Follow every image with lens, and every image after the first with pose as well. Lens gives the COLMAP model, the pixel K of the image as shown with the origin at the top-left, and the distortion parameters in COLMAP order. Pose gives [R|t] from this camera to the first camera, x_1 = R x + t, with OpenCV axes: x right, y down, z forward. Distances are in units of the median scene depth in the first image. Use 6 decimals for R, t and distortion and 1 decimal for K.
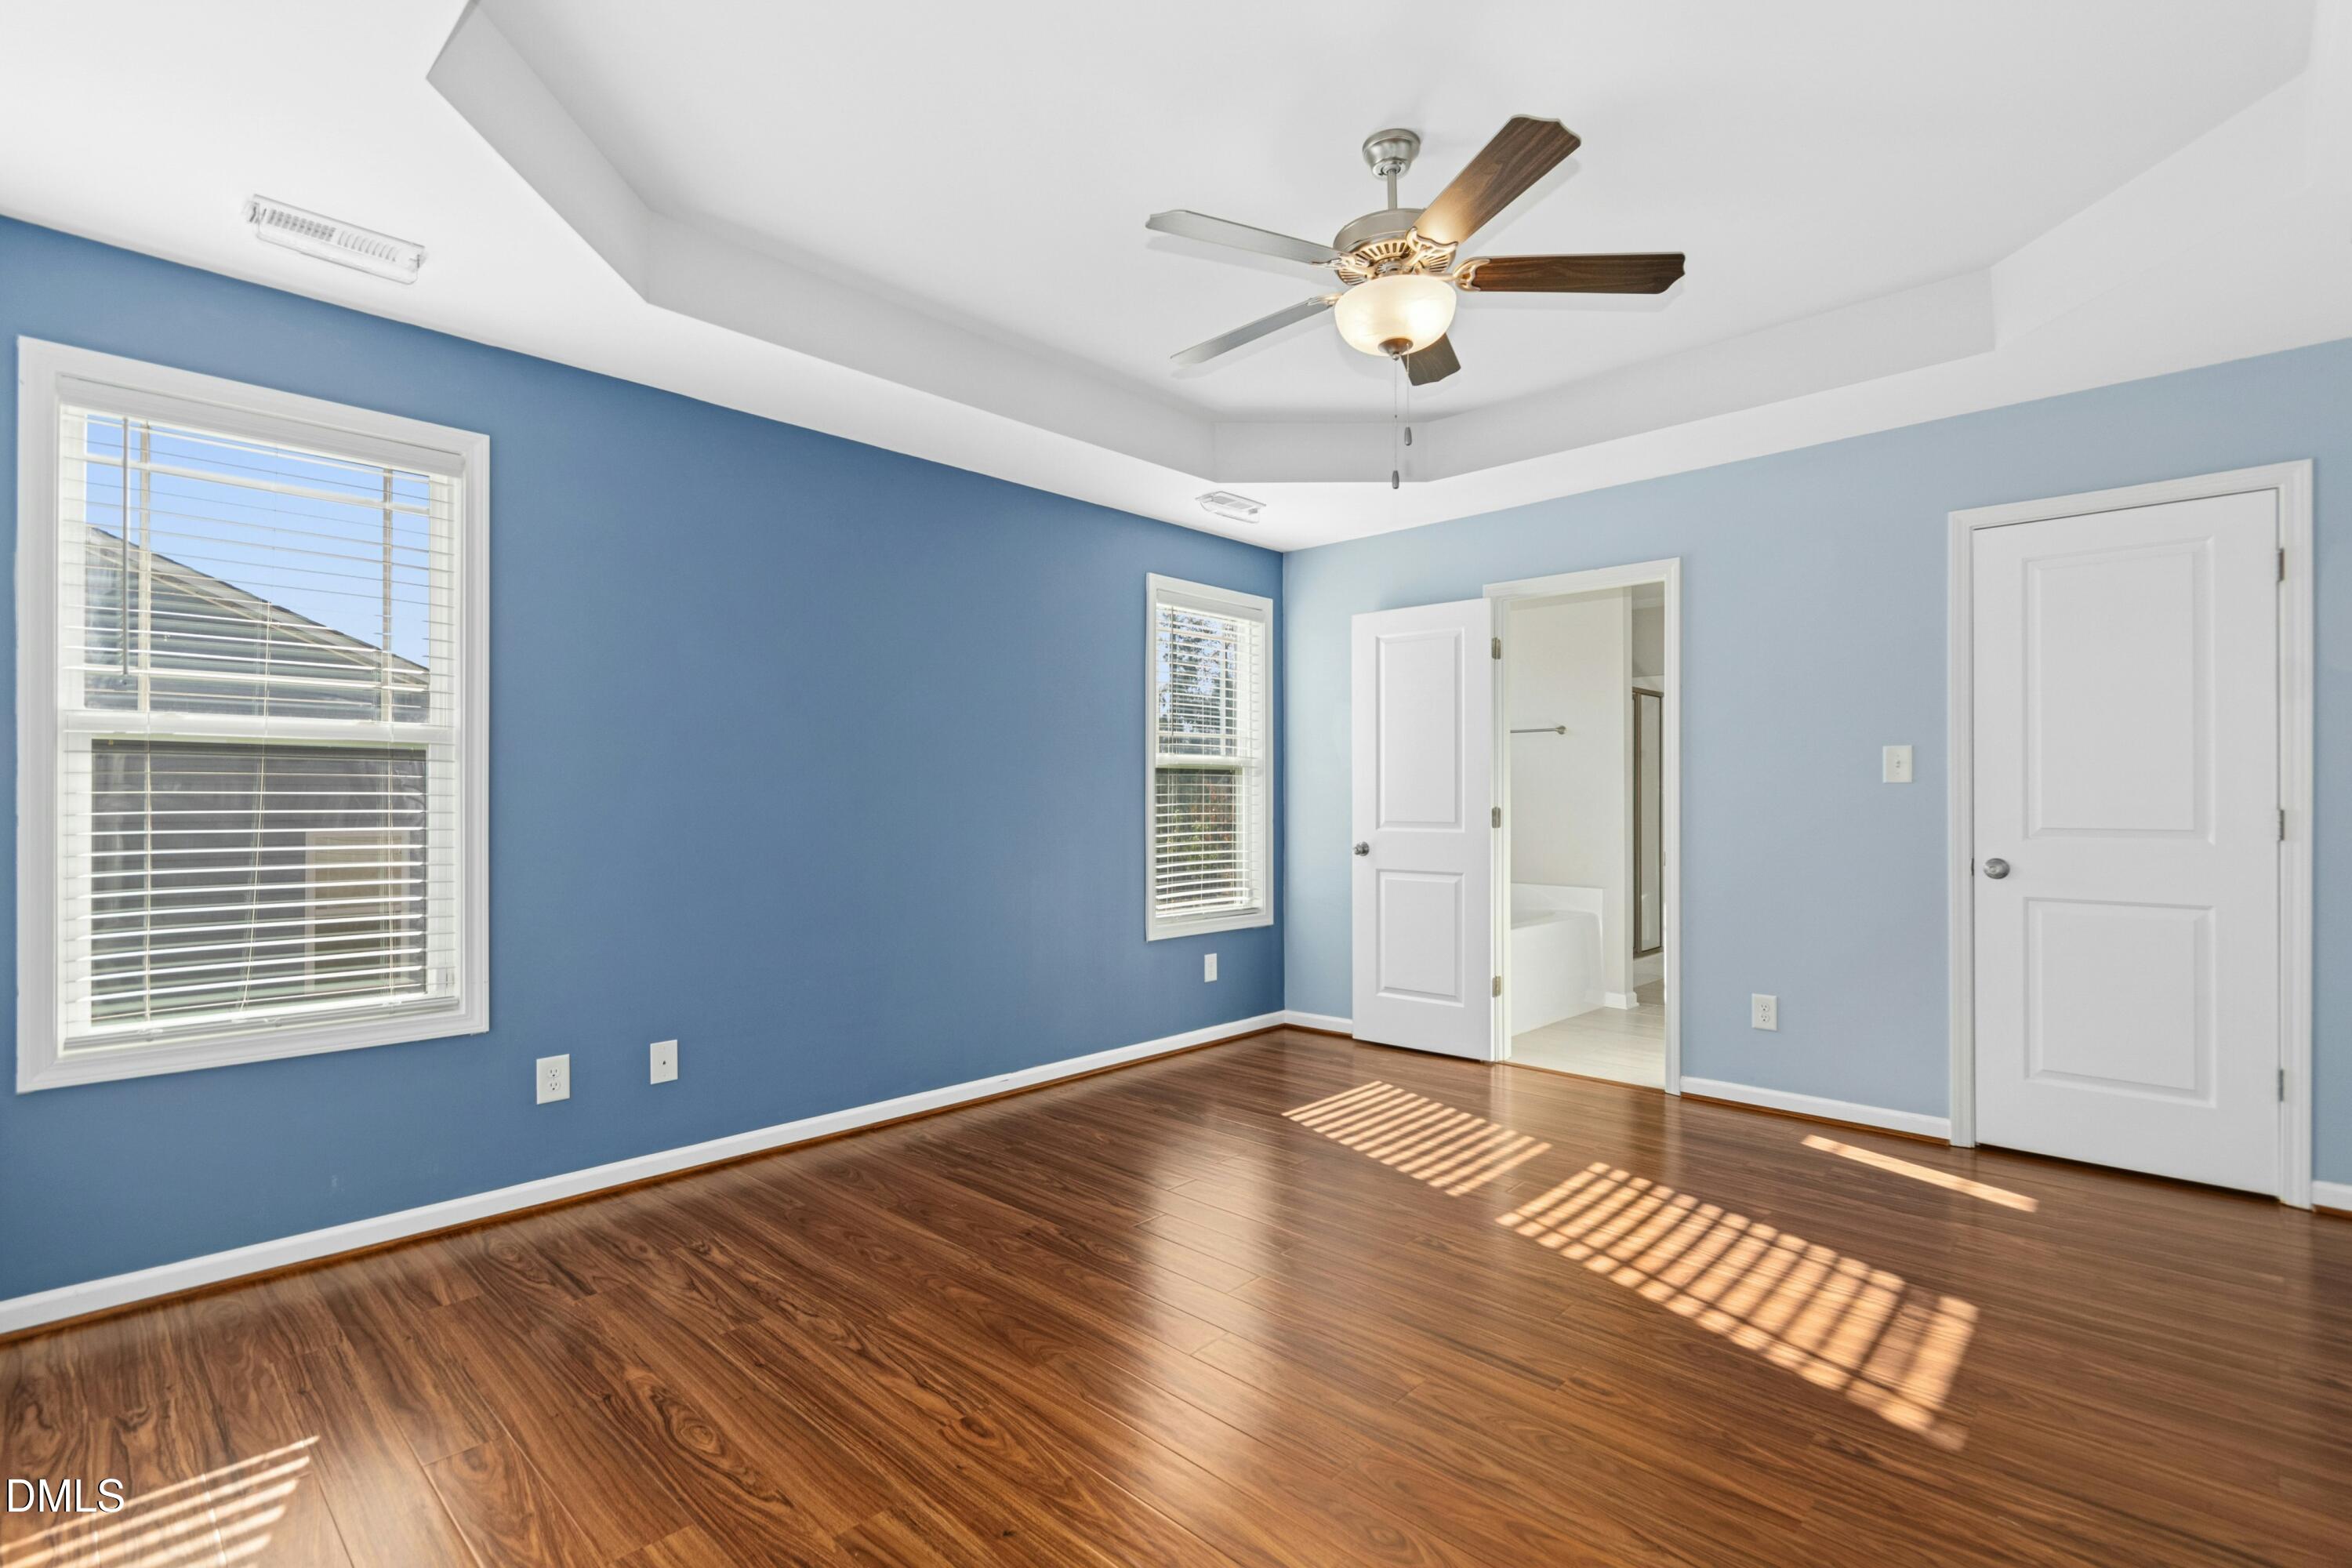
lens RADIAL K [[1093.3, 0, 1181.0], [0, 1093.3, 809.3], [0, 0, 1]] dist [0.002343, 0.000220]
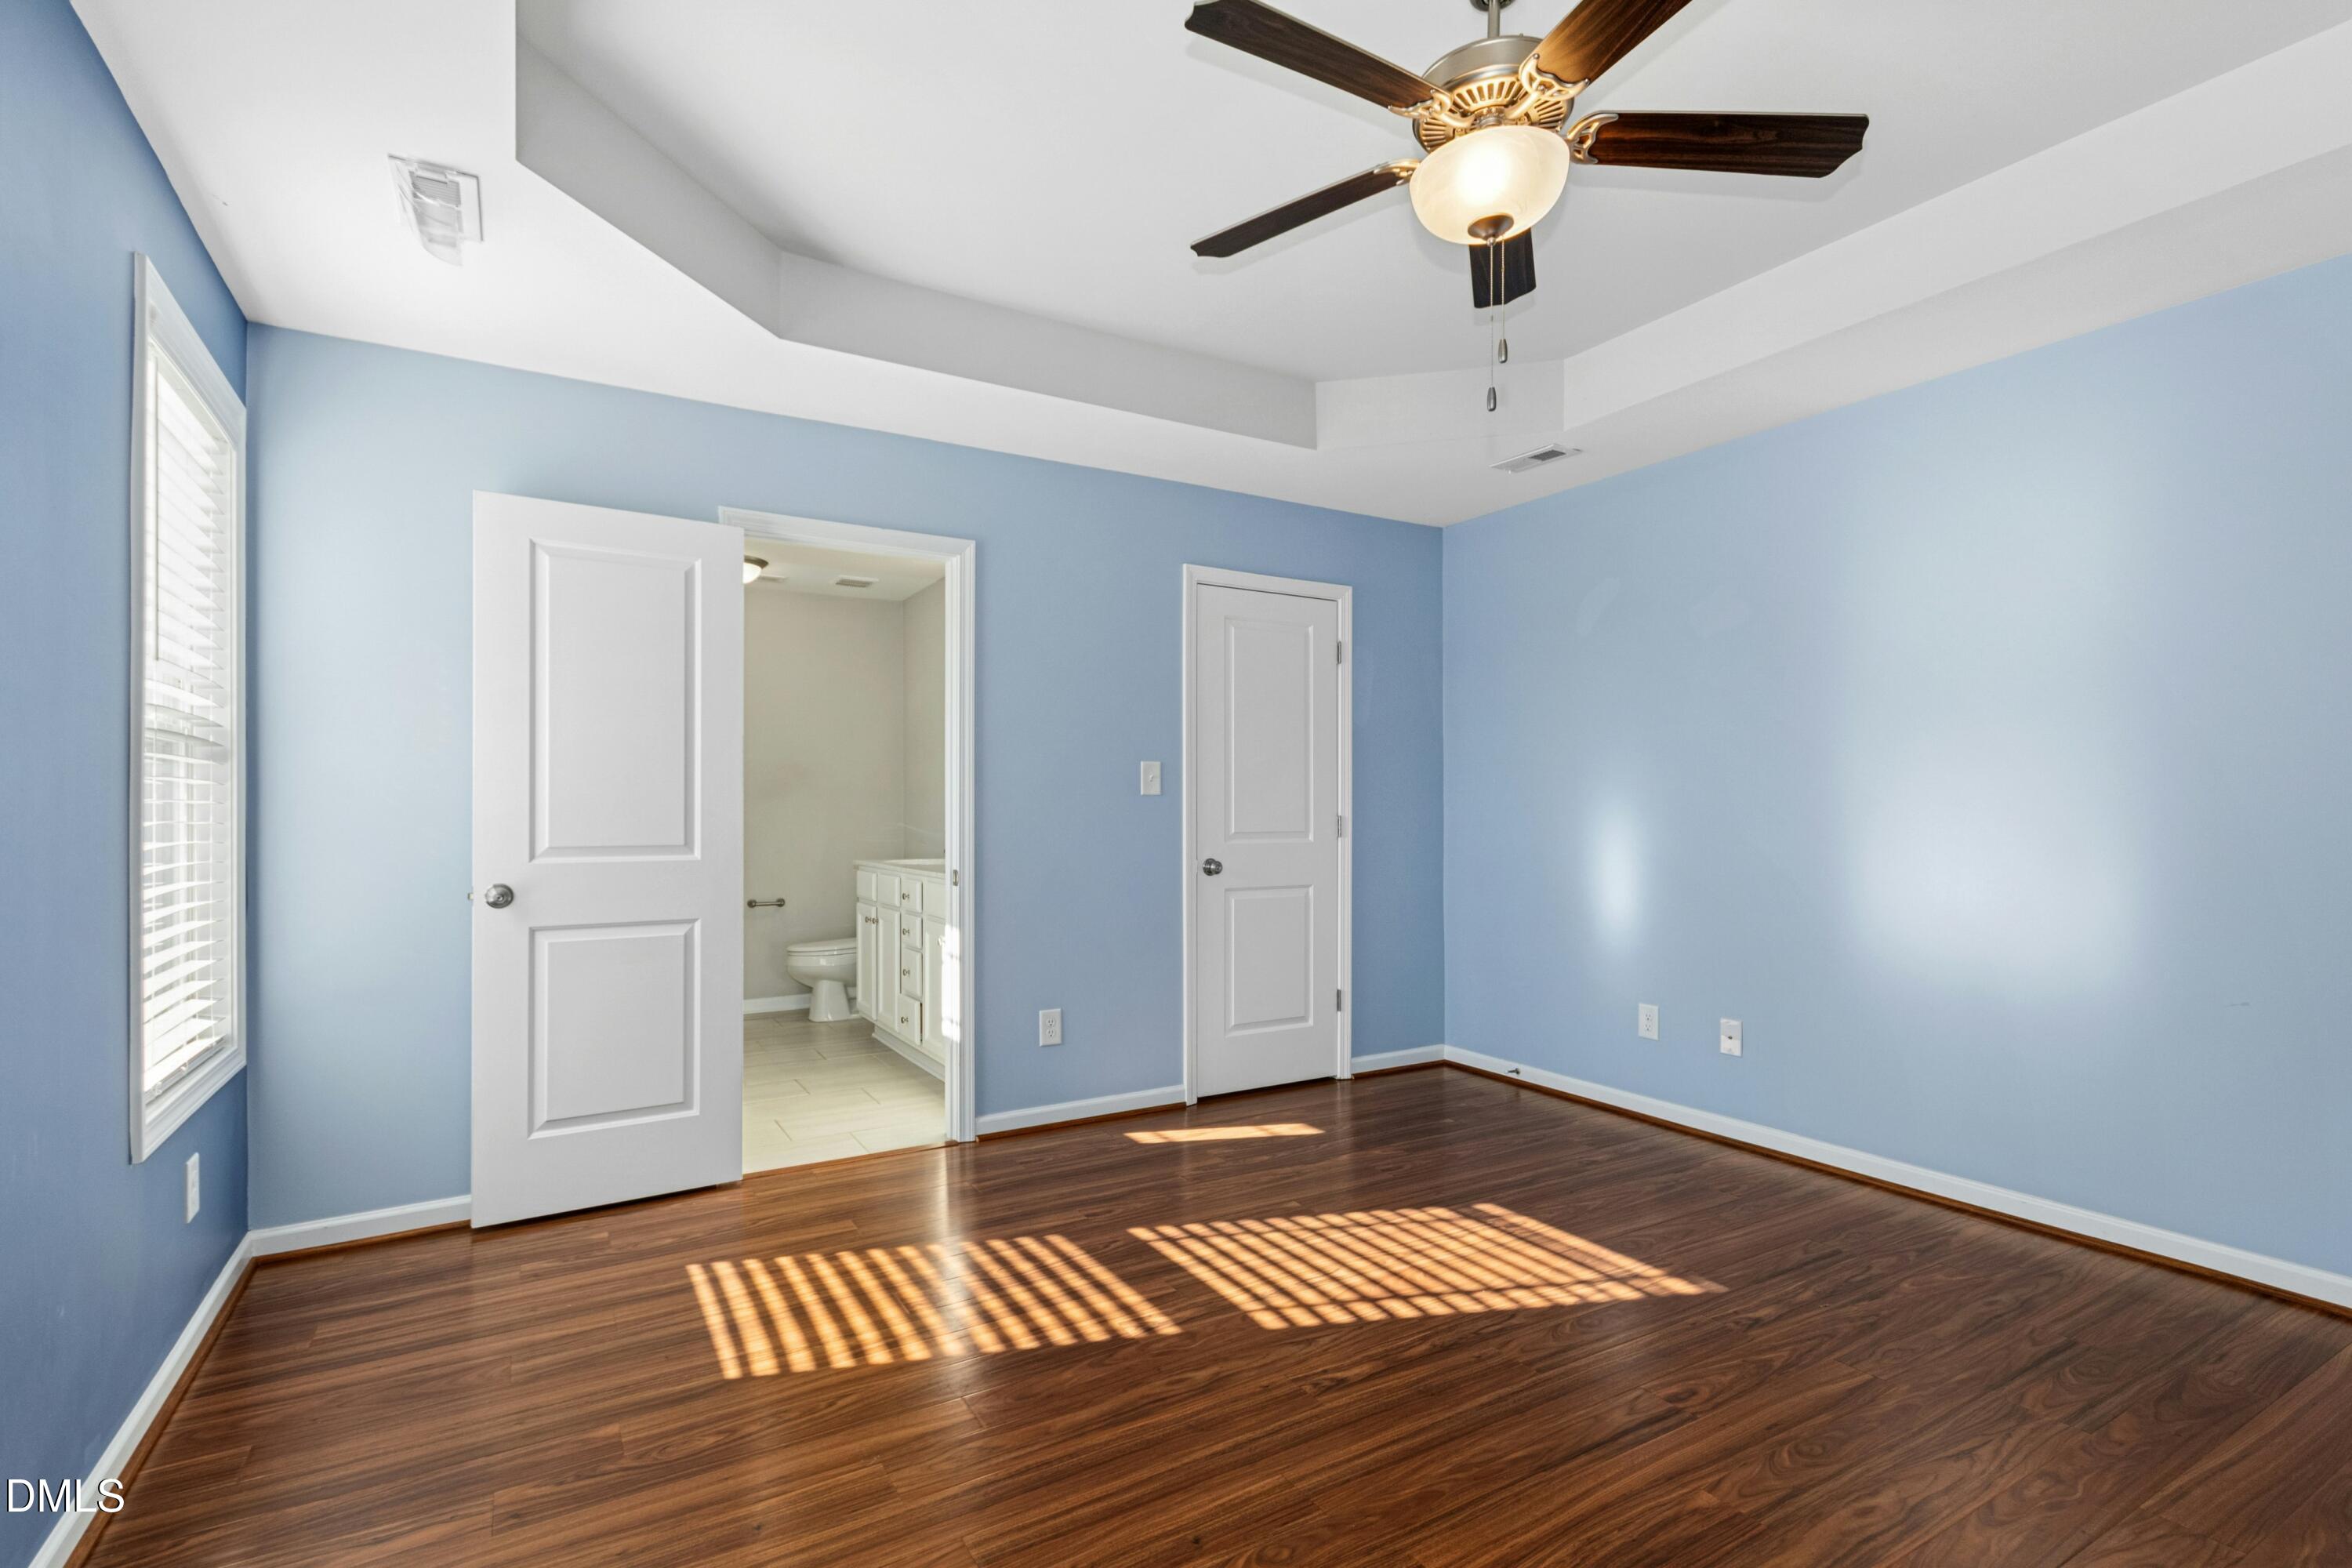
lens RADIAL K [[1093.3, 0, 1181.0], [0, 1093.3, 809.3], [0, 0, 1]] dist [0.002343, 0.000220]
pose [[0.269375, -0.000919, 0.963035, -0.482012], [0.011102, 0.999936, -0.002151, -0.007972], [-0.962971, 0.011271, 0.269368, 0.789565]]
